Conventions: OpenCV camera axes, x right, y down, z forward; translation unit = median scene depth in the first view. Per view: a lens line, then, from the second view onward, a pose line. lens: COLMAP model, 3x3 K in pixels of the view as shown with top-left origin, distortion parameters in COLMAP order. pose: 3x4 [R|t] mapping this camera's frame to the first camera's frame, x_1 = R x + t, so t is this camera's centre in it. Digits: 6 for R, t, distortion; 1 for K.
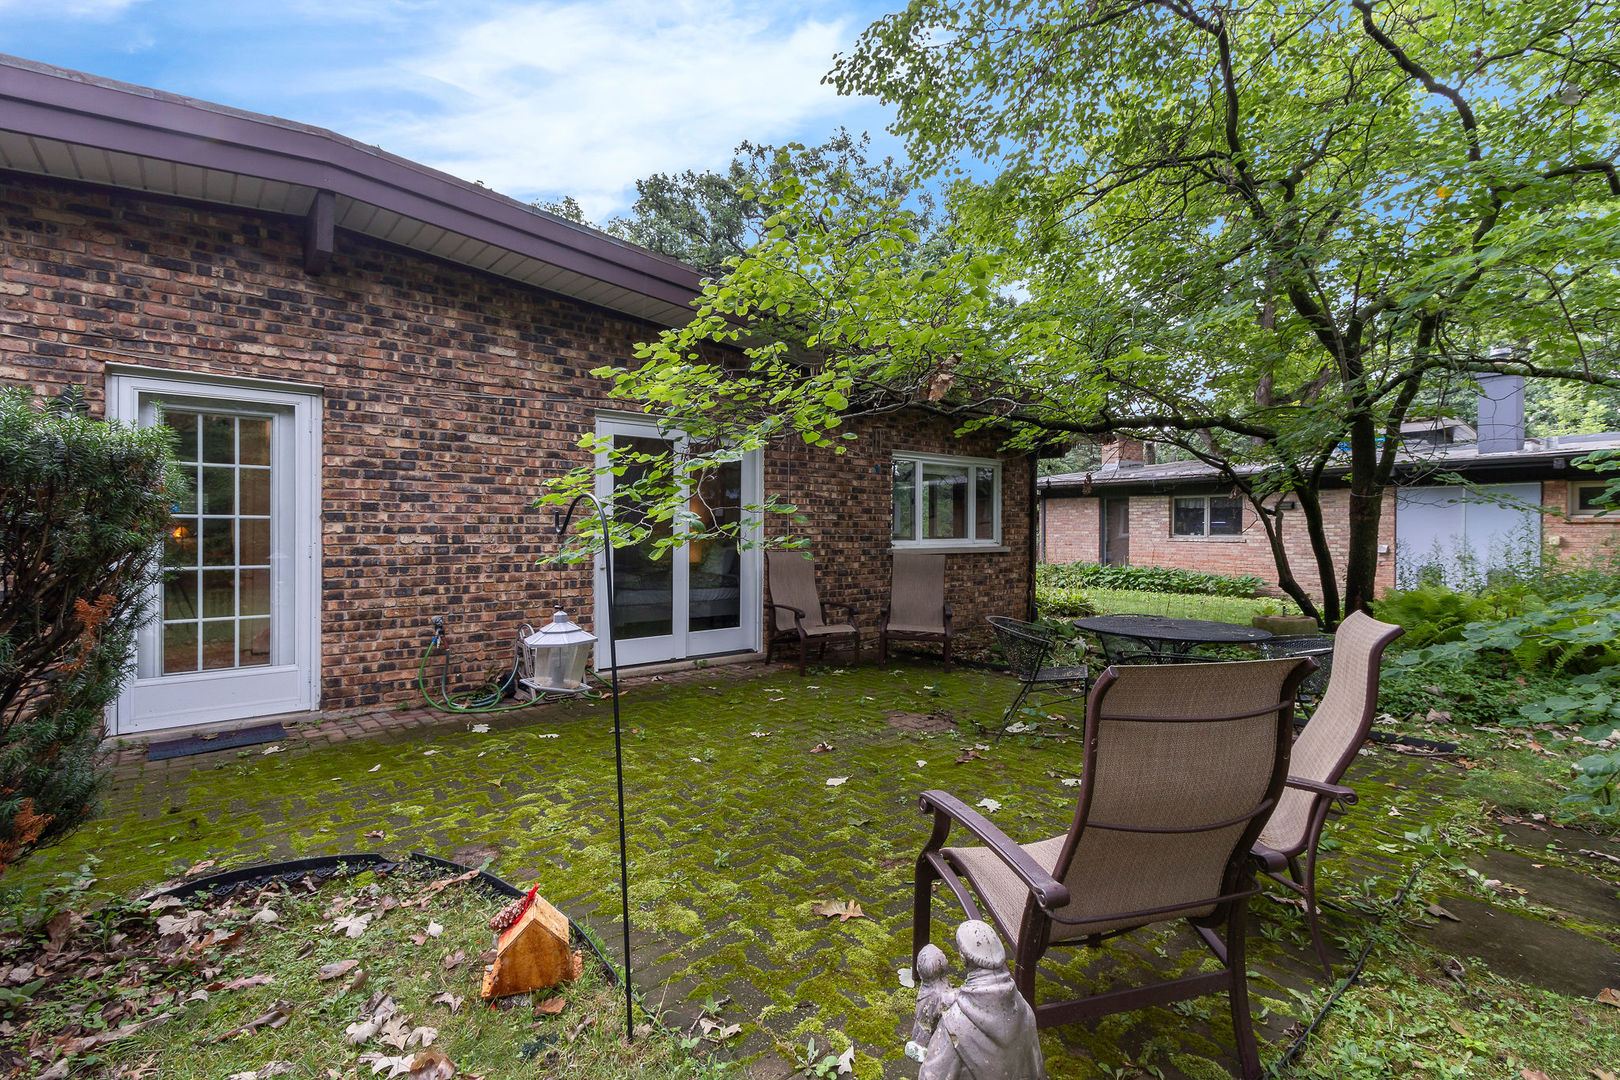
lens RADIAL K [[749.8, 0, 822.6], [0, 749.8, 538.4], [0, 0, 1]] dist [0.000725, -0.001243]
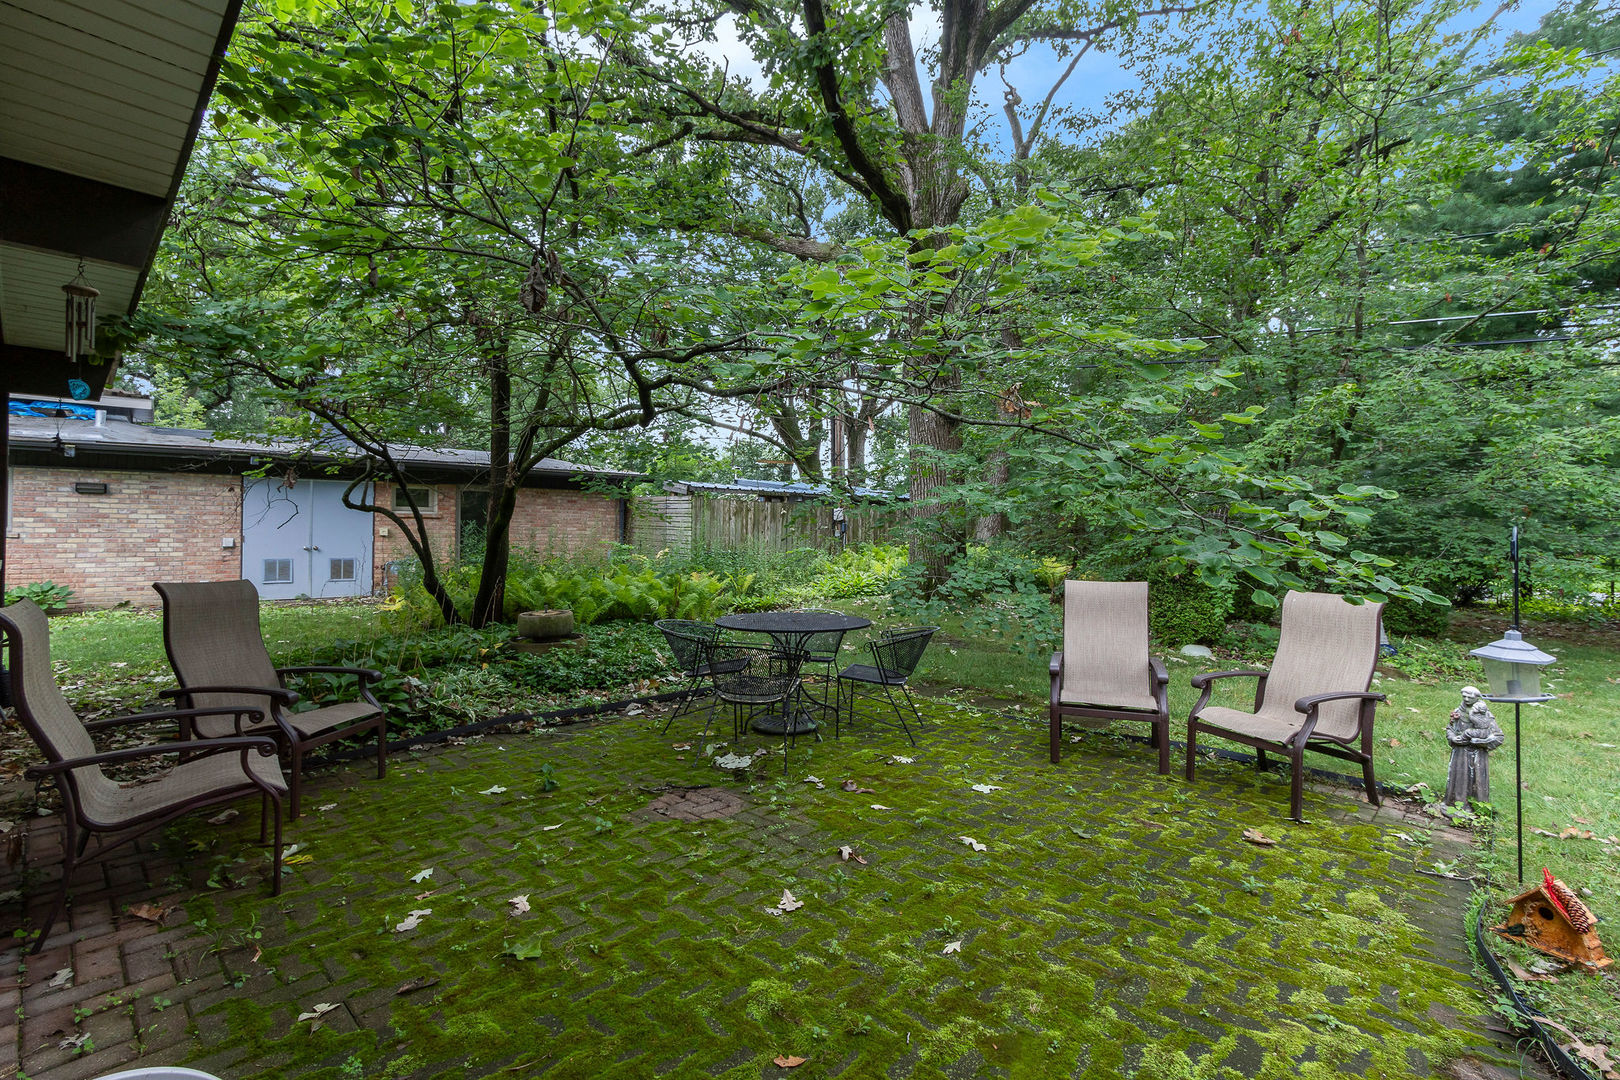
lens RADIAL K [[749.8, 0, 798.3], [0, 749.8, 530.5], [0, 0, 1]] dist [0.000725, -0.001243]
pose [[-0.090948, -0.010186, 0.995804, -0.561335], [-0.001659, 0.999948, 0.010076, -0.028252], [-0.995854, -0.000735, -0.090960, 0.890313]]
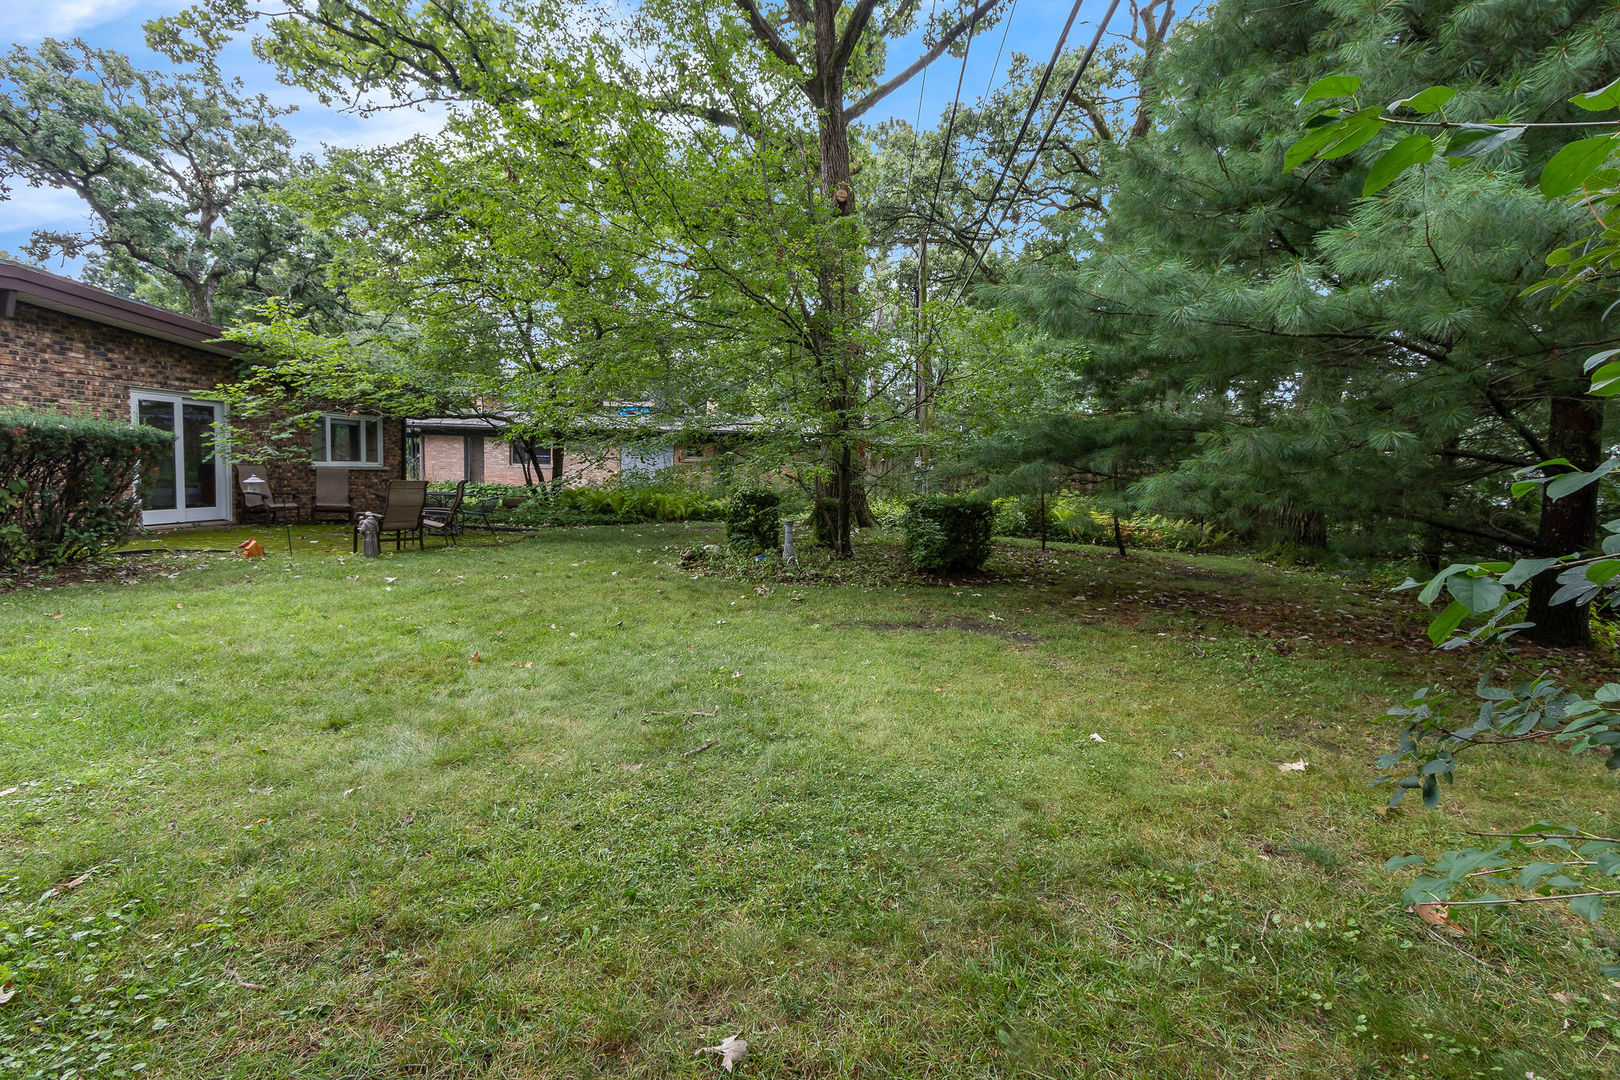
lens RADIAL K [[749.8, 0, 843.8], [0, 749.8, 523.0], [0, 0, 1]] dist [0.000725, -0.001243]
pose [[0.717955, -0.028776, 0.695495, -0.376572], [-0.023815, 0.997545, 0.065857, 0.003781], [-0.695683, -0.063845, 0.715507, -1.802113]]
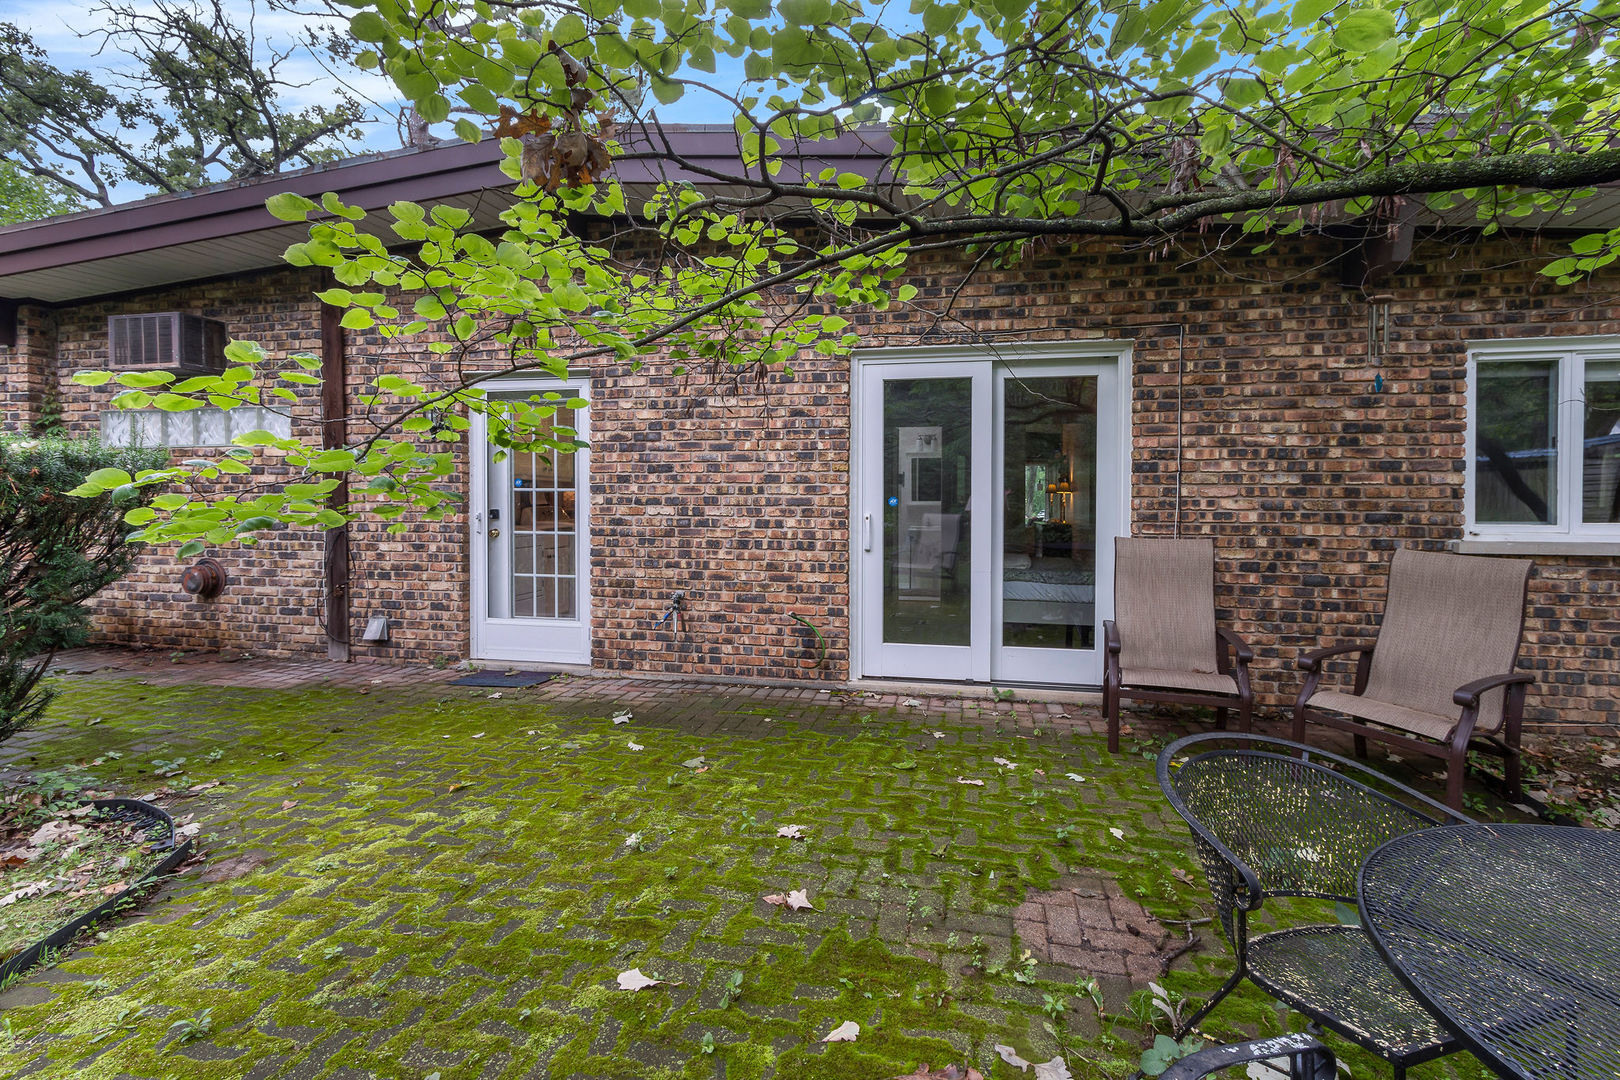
lens RADIAL K [[749.8, 0, 810.2], [0, 749.8, 517.1], [0, 0, 1]] dist [0.000725, -0.001243]
pose [[0.602924, 0.016882, -0.797620, 0.351805], [-0.011010, 0.999857, 0.012839, -0.005124], [0.797723, 0.001041, 0.603024, 0.545260]]
